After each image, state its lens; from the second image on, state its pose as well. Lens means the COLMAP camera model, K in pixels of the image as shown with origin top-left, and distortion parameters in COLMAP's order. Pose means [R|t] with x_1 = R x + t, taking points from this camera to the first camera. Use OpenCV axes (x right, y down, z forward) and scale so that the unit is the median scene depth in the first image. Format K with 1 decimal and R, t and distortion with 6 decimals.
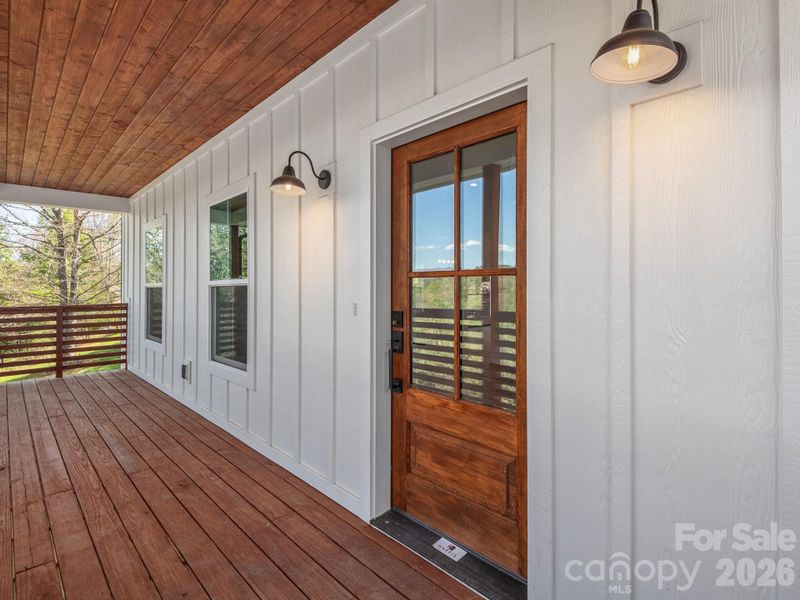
lens RADIAL K [[411.7, 0, 396.7], [0, 411.7, 293.7], [0, 0, 1]] dist [-0.007267, -0.001390]
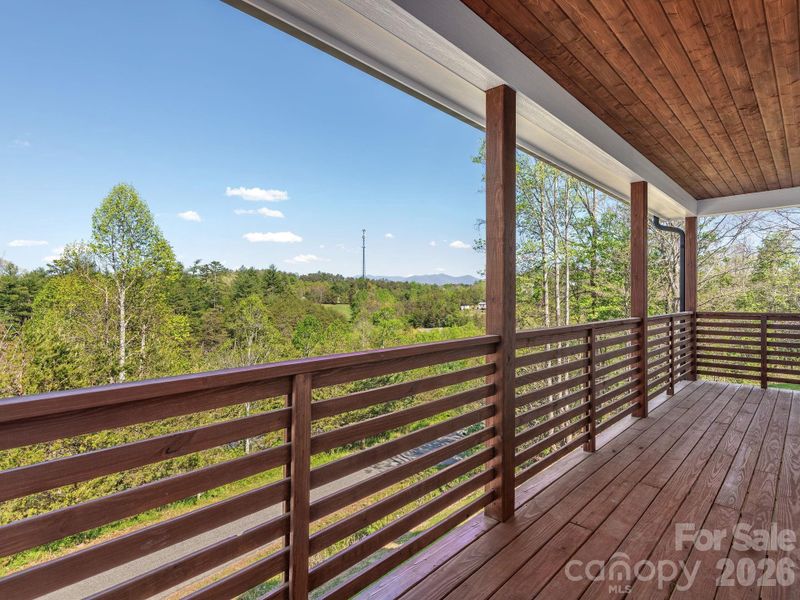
lens RADIAL K [[411.7, 0, 403.7], [0, 411.7, 294.6], [0, 0, 1]] dist [-0.007267, -0.001390]
pose [[0.052623, 0.002063, -0.998612, 0.157619], [-0.014069, 0.999900, 0.001324, -0.005219], [0.998515, 0.013980, 0.052646, 0.212307]]
